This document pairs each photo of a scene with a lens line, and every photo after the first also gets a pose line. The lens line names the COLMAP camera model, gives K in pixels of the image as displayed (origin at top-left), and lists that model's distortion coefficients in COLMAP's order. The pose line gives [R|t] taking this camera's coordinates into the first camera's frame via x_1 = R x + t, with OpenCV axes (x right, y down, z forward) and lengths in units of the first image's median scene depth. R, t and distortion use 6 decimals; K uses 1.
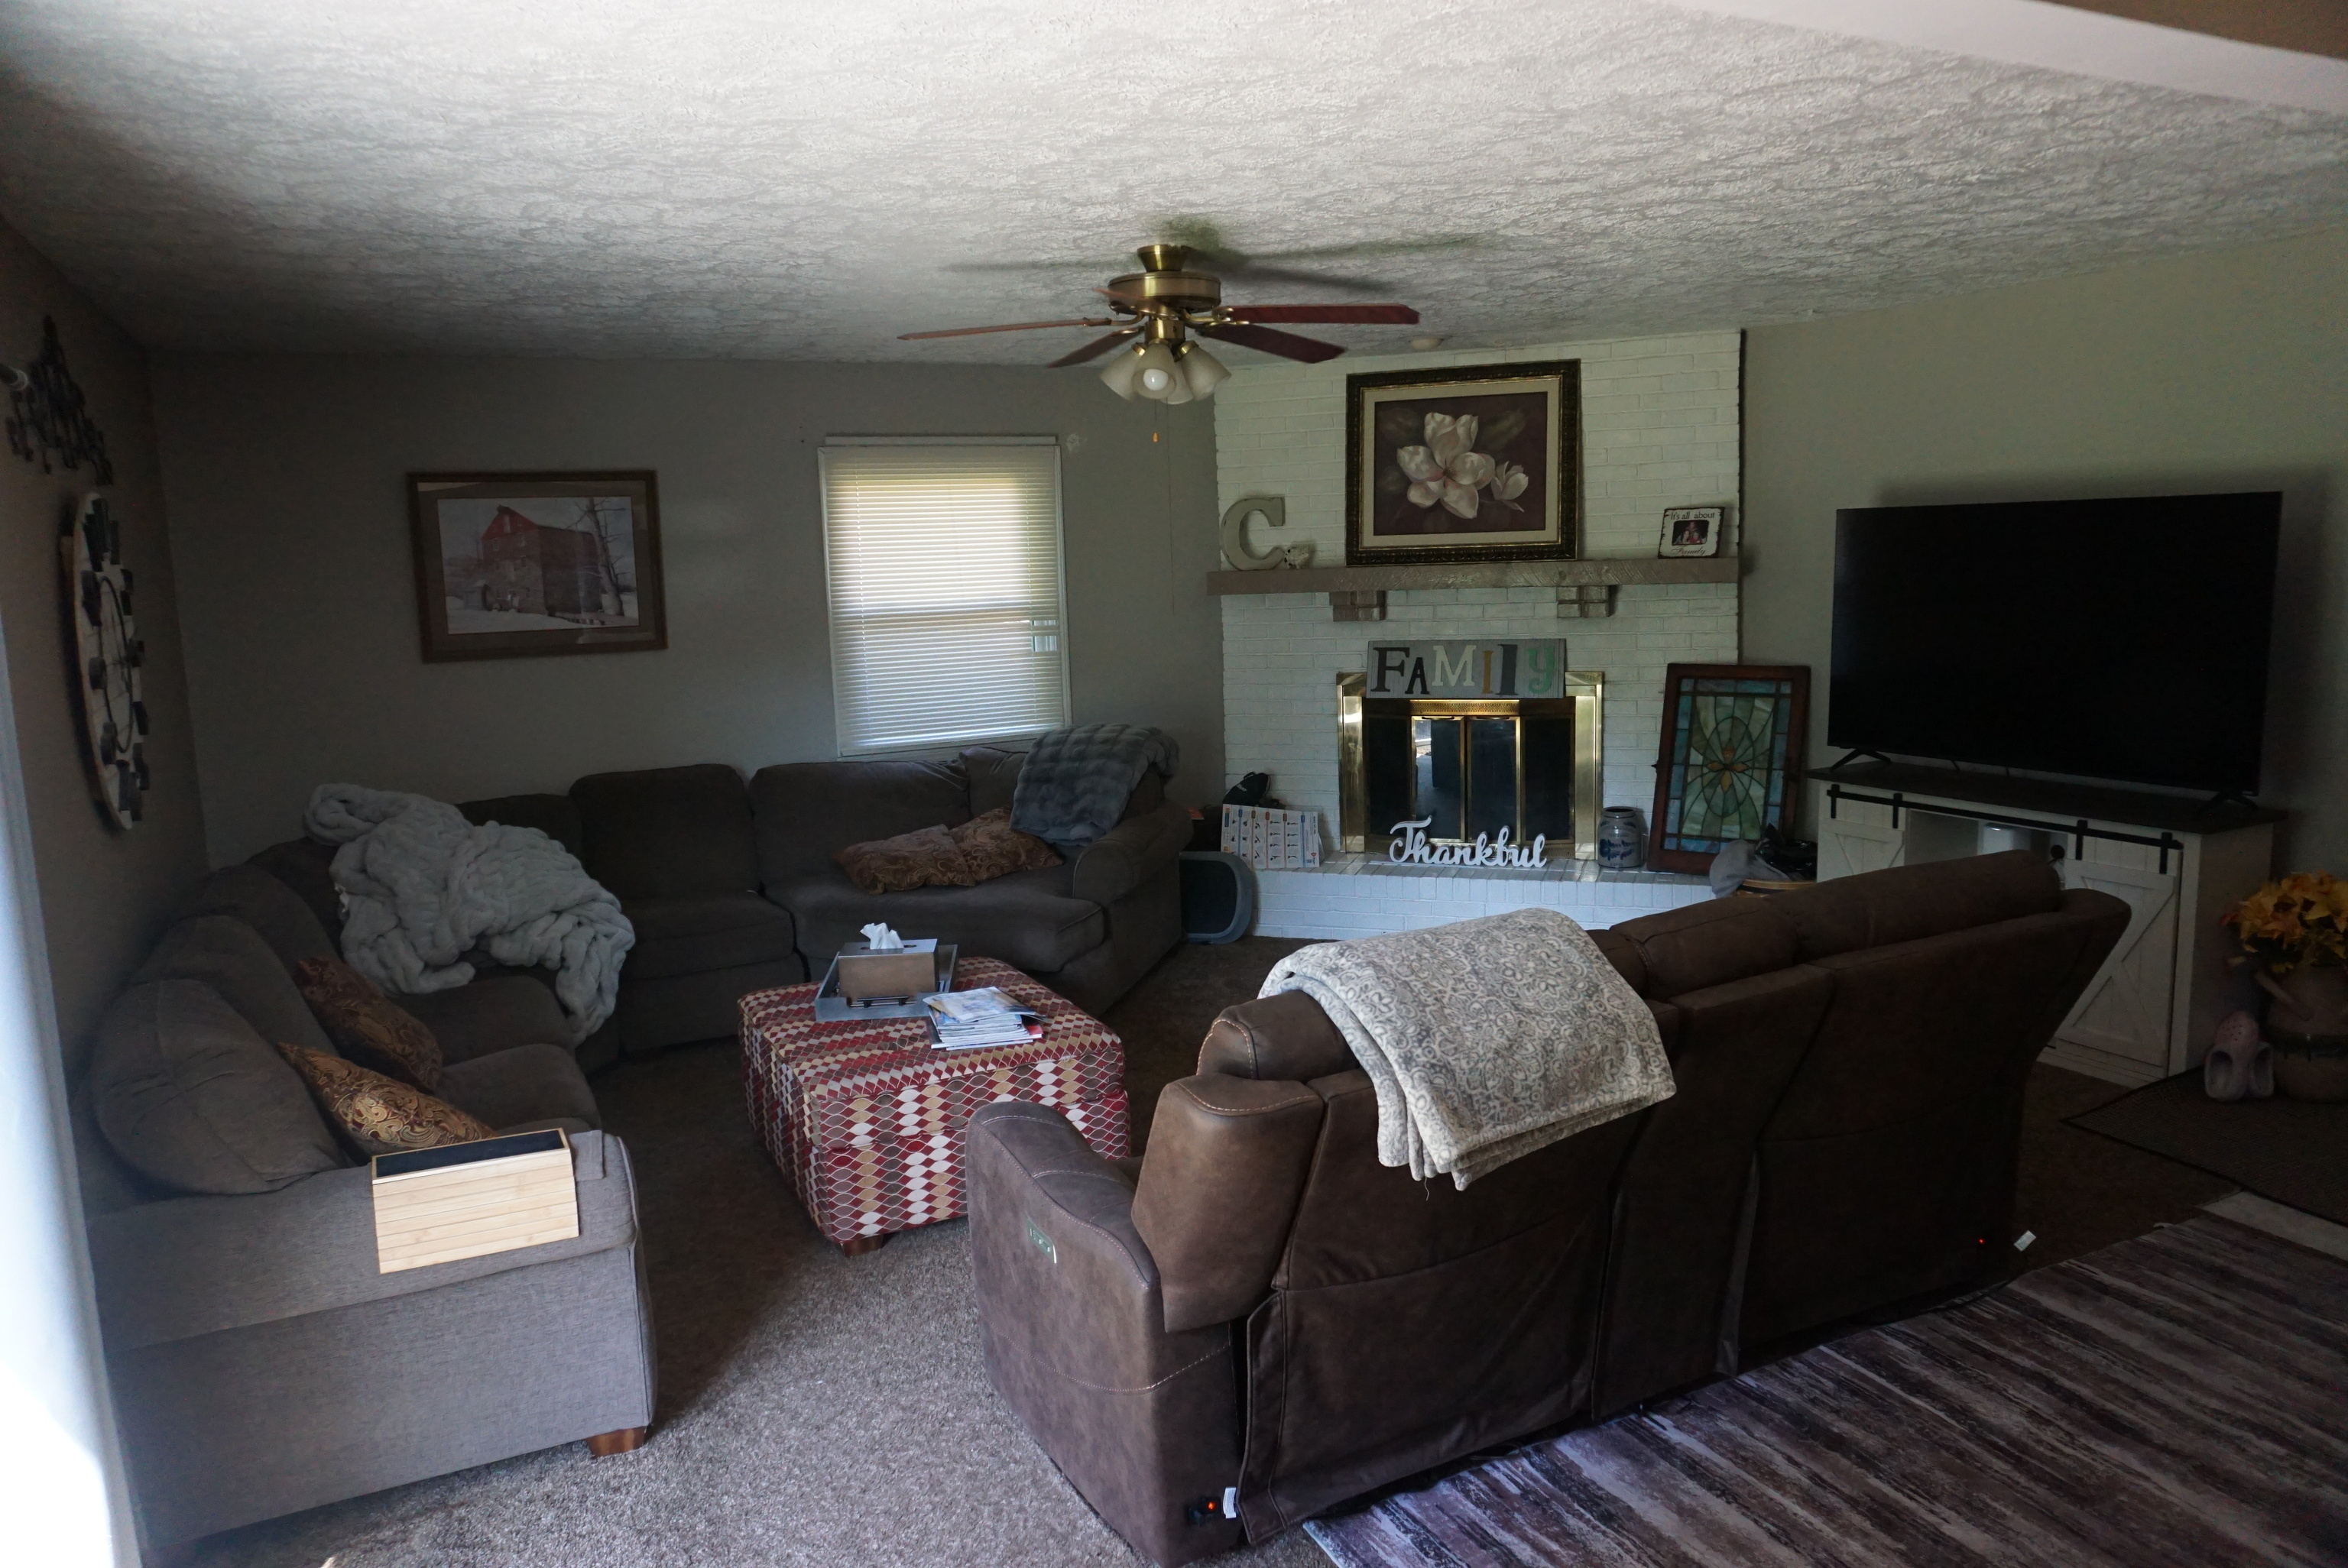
lens RADIAL K [[1554.9, 0, 1167.3], [0, 1554.9, 790.7], [0, 0, 1]] dist [-0.014535, 0.000507]
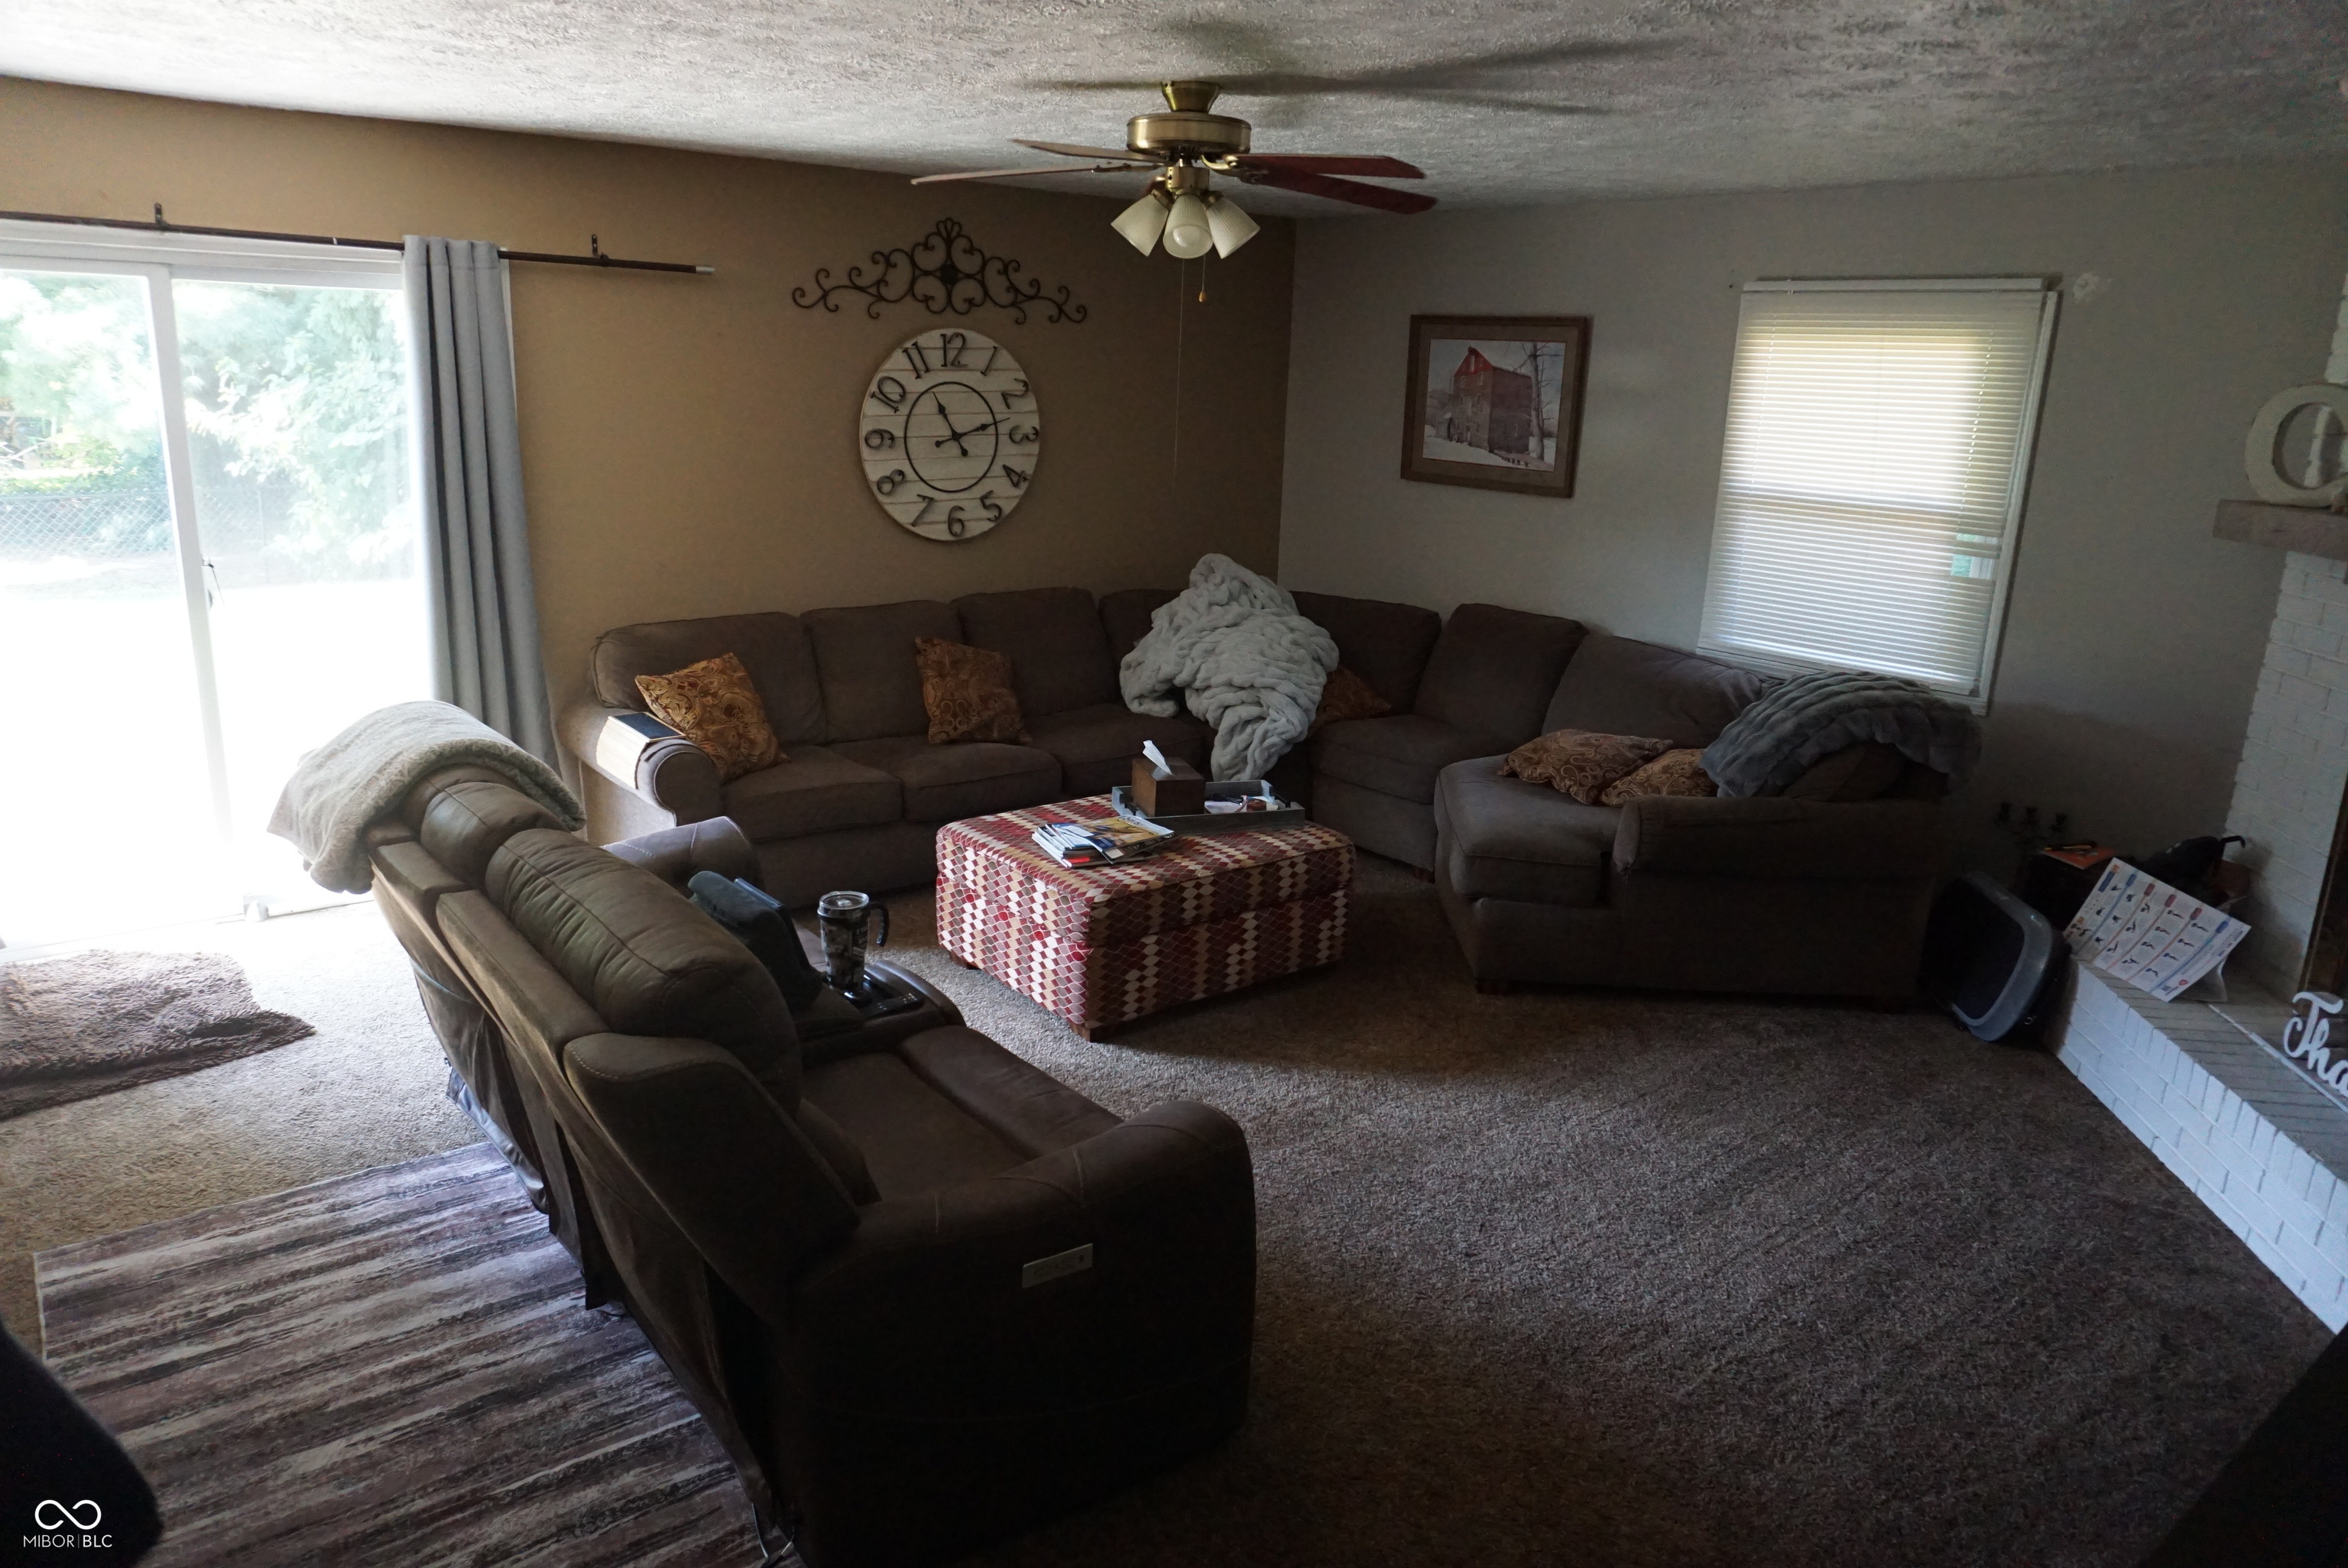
lens RADIAL K [[1554.9, 0, 1167.1], [0, 1554.9, 776.3], [0, 0, 1]] dist [-0.014535, 0.000507]
pose [[0.233264, 0.293265, -0.927137, 0.625214], [-0.198669, 0.947701, 0.249785, -0.125058], [0.951903, 0.125927, 0.279327, 0.514893]]
